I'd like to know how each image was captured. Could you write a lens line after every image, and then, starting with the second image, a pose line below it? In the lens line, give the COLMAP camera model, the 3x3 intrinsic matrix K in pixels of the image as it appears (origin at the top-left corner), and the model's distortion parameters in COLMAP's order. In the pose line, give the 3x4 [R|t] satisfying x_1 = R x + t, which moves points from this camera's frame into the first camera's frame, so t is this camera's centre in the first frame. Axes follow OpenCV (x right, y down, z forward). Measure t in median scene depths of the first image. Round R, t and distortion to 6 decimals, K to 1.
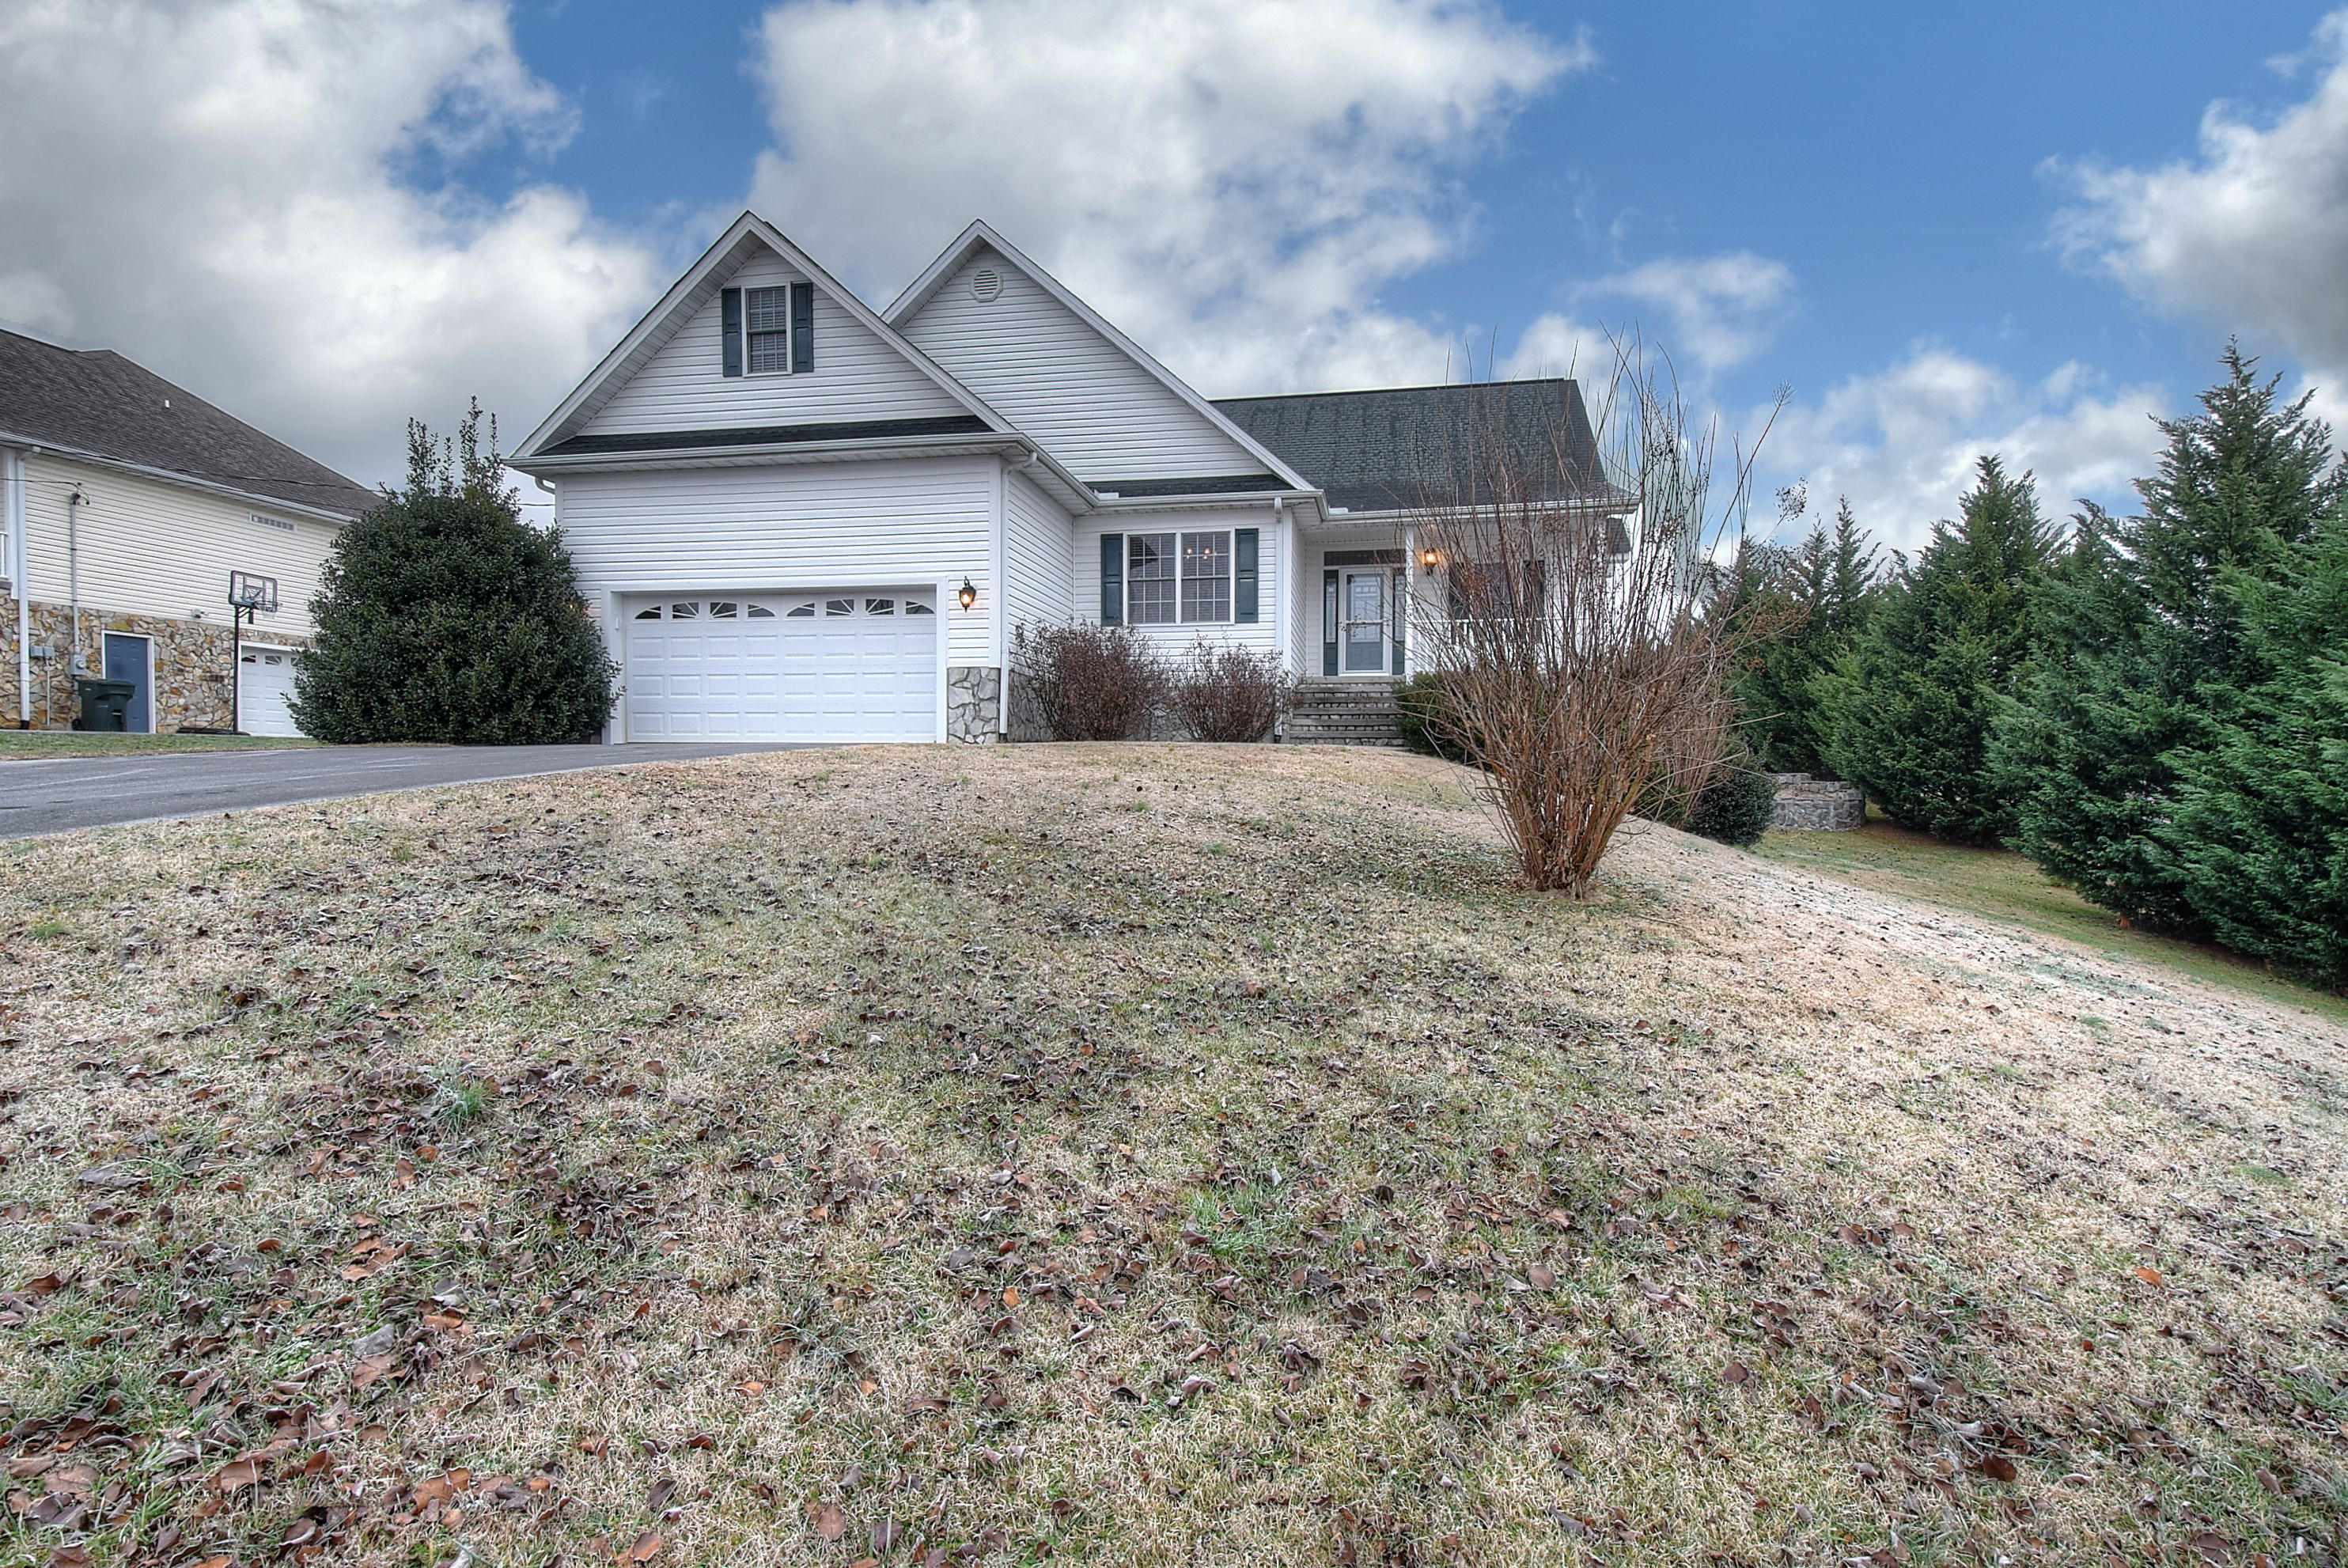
lens RADIAL K [[1126.5, 0, 1182.4], [0, 1126.5, 793.3], [0, 0, 1]] dist [0.003693, -0.000338]
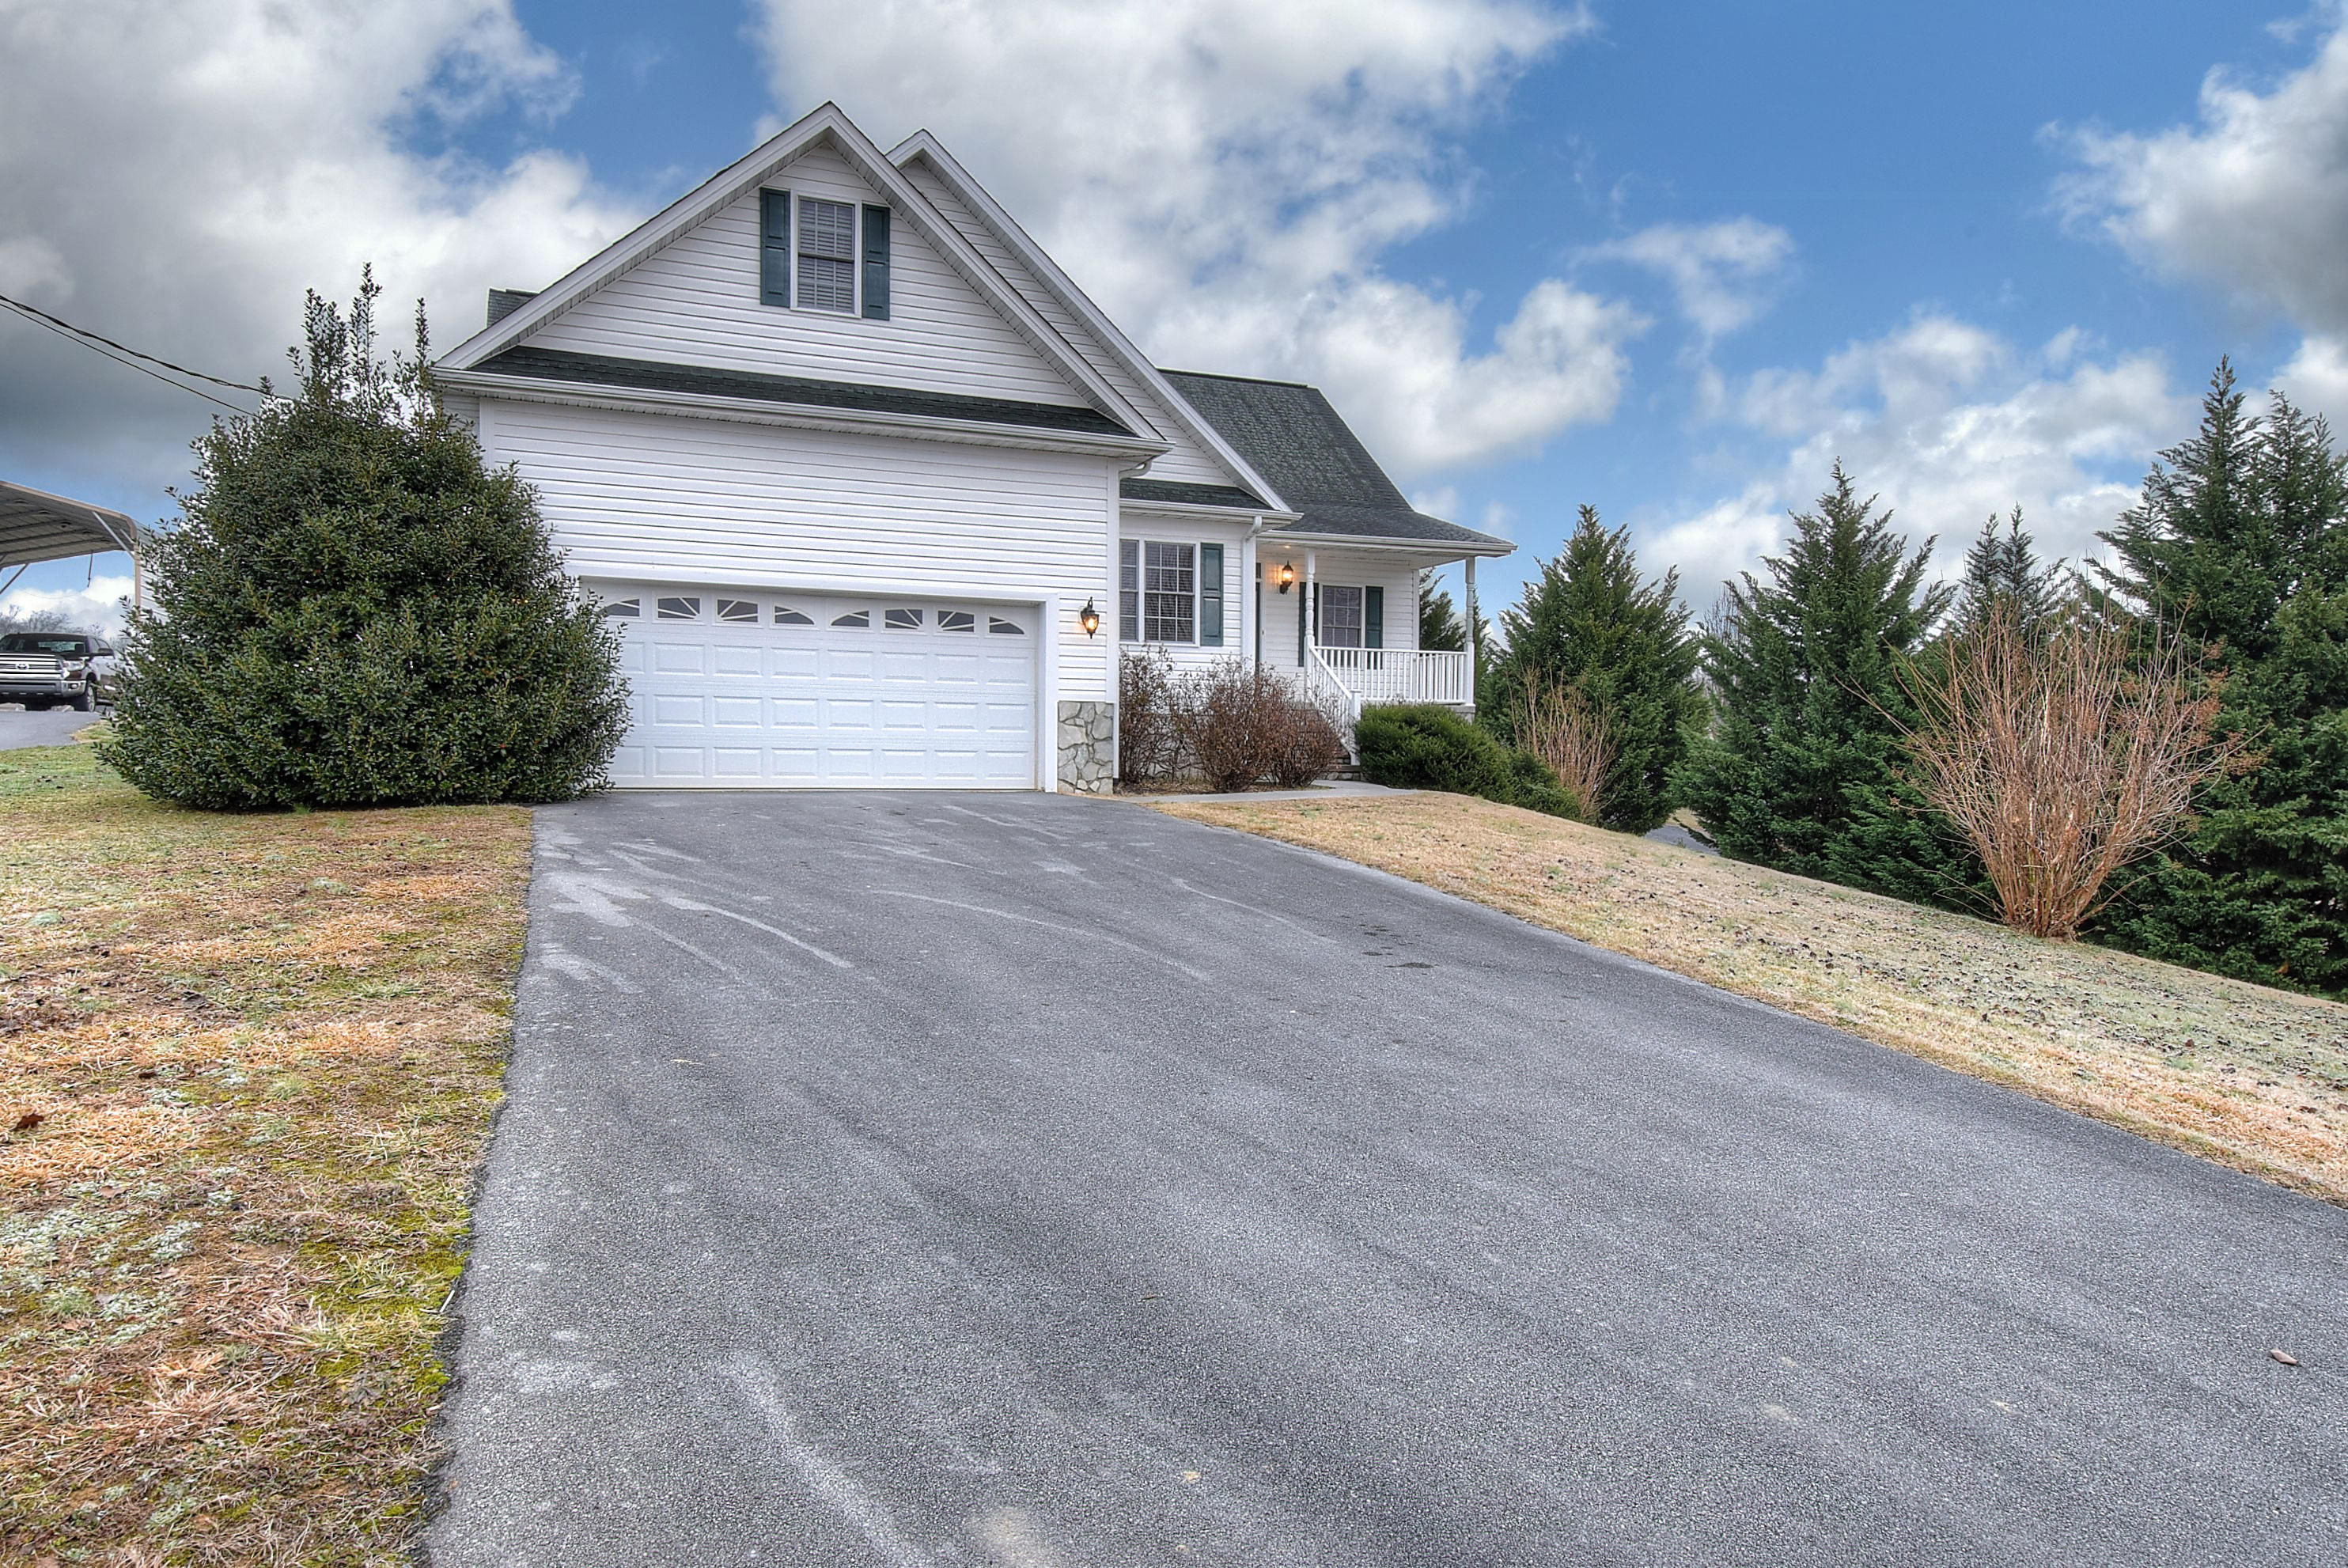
lens RADIAL K [[1433.3, 0, 1164.5], [0, 1433.3, 780.6], [0, 0, 1]] dist [0.006575, 0.001246]
pose [[0.839505, -0.006218, 0.543317, -0.698728], [0.005839, 0.999980, 0.002422, -0.052257], [-0.543321, 0.001139, 0.839524, 0.051740]]
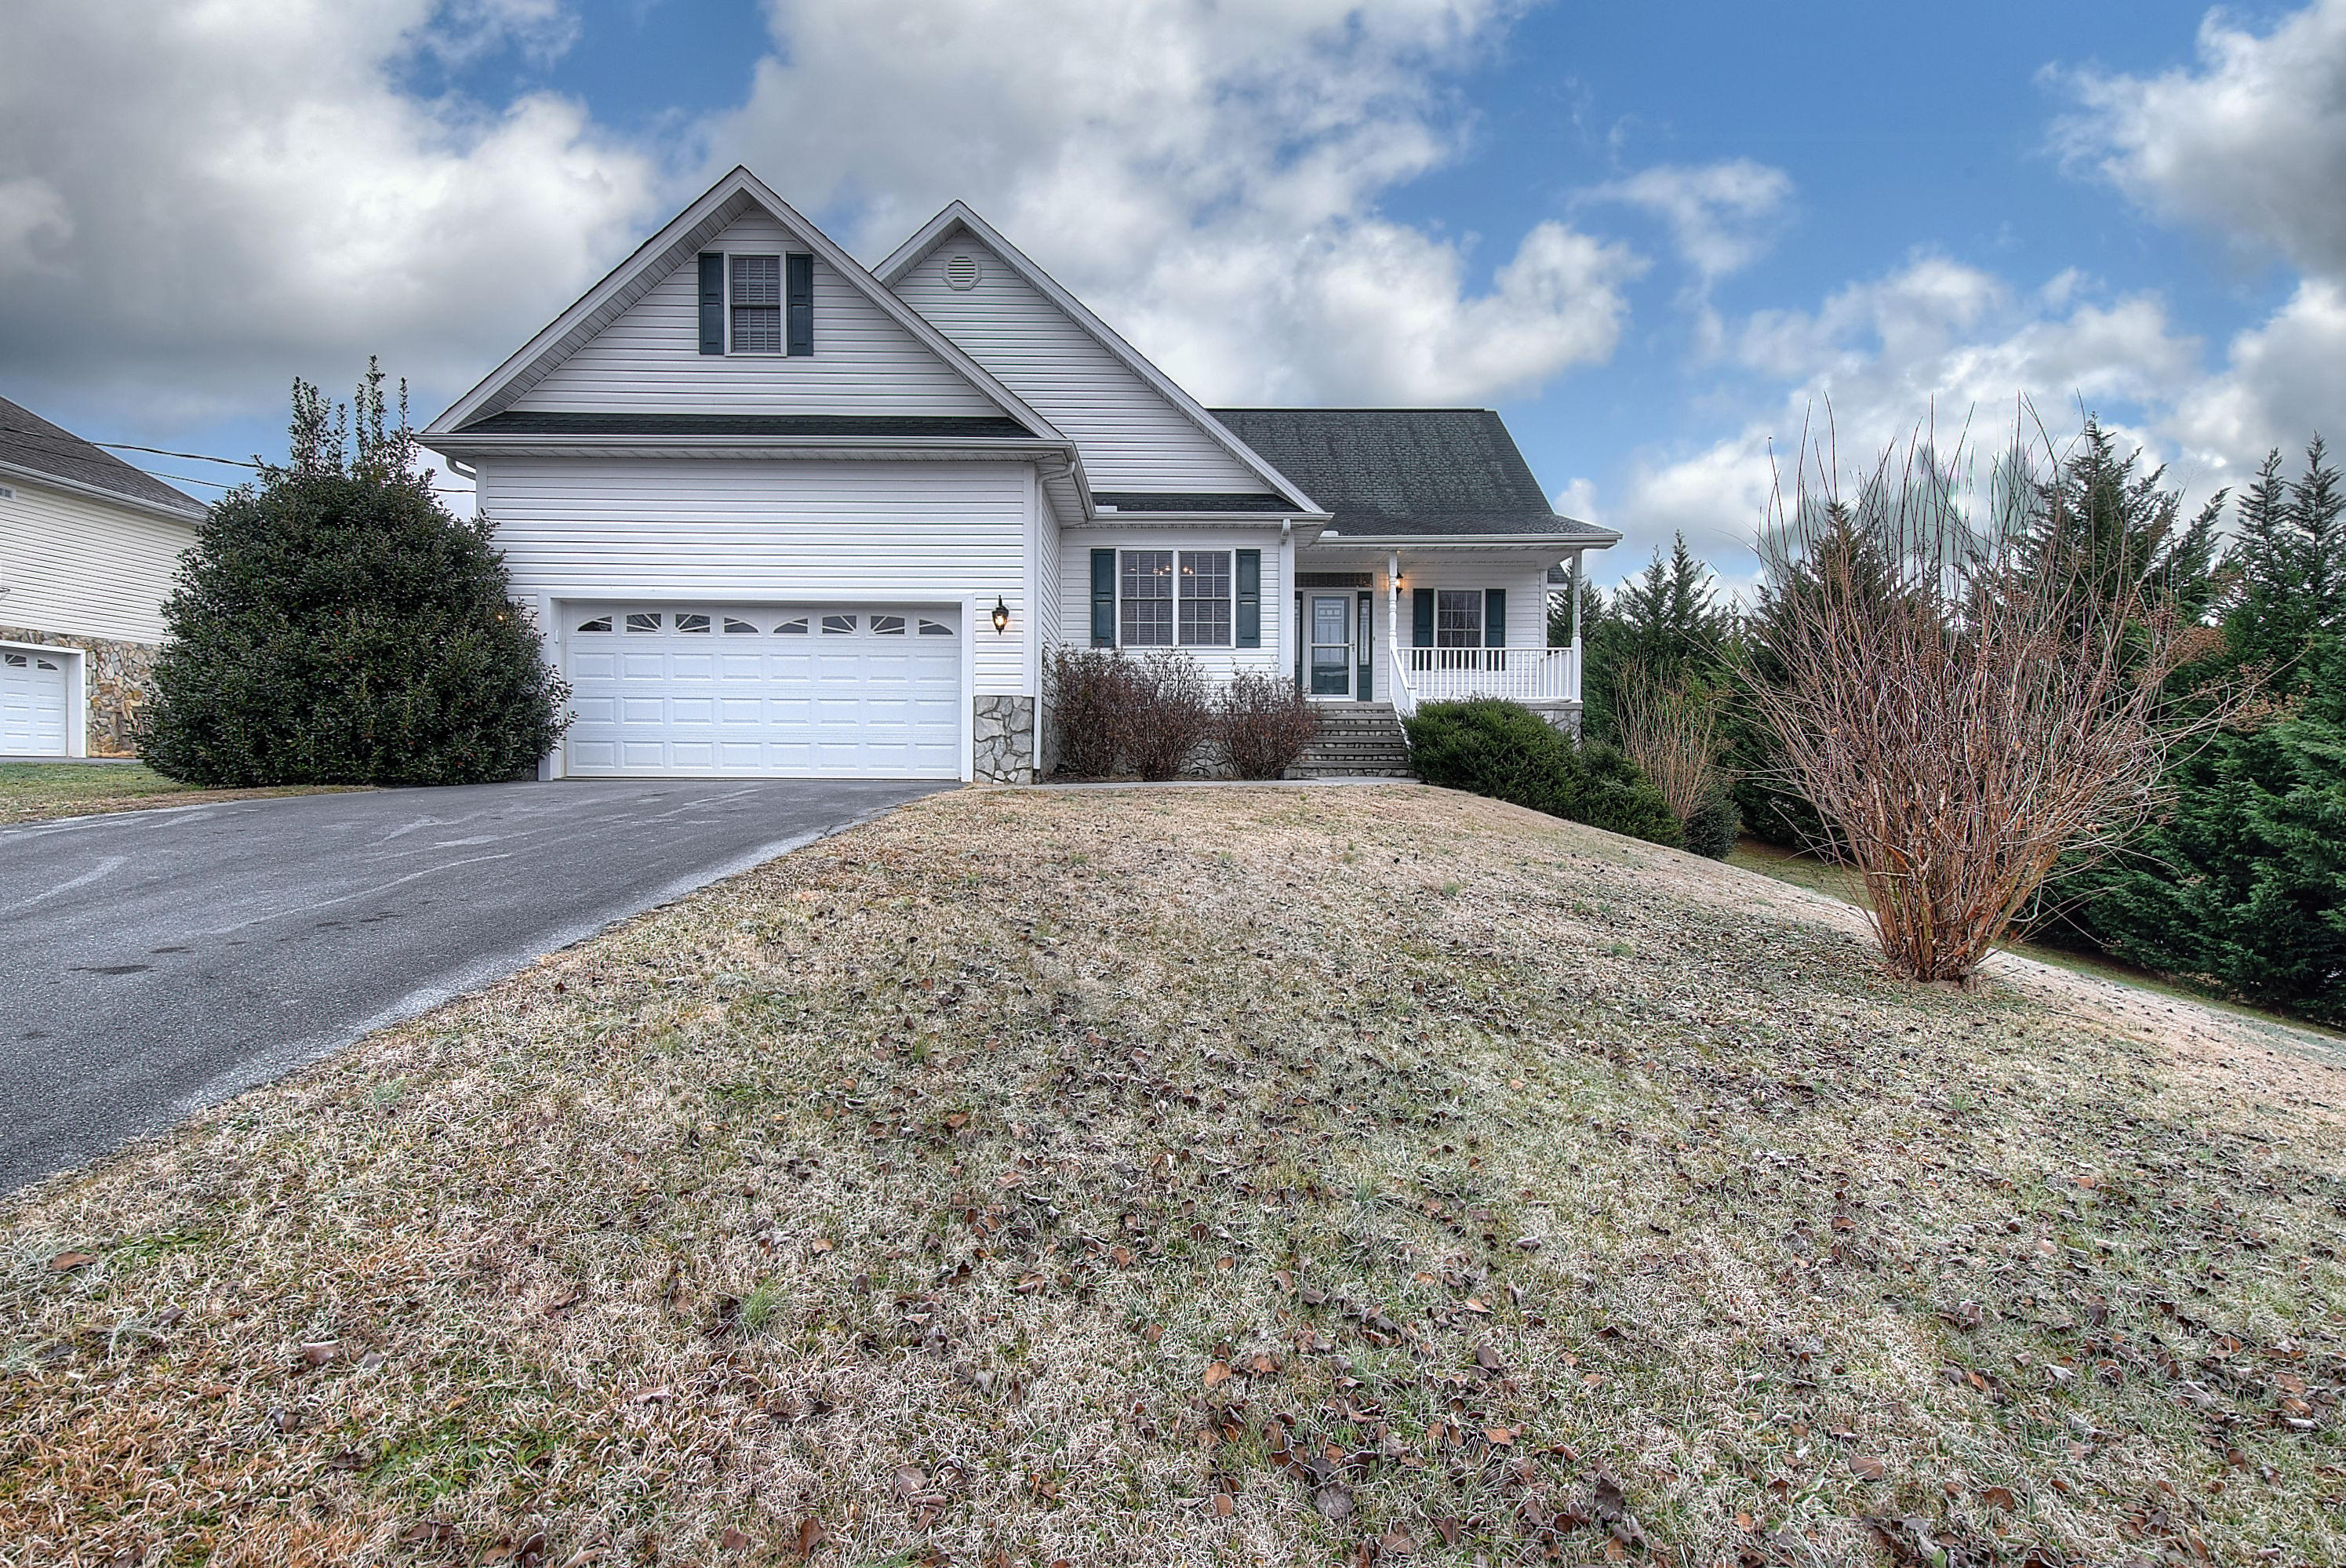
lens RADIAL K [[1125.6, 0, 1174.5], [0, 1125.6, 780.6], [0, 0, 1]] dist [0.003693, -0.000338]
pose [[0.981209, -0.001372, 0.192942, -0.216734], [0.003653, 0.999928, -0.011462, -0.032236], [-0.192912, 0.011952, 0.981143, 0.089429]]
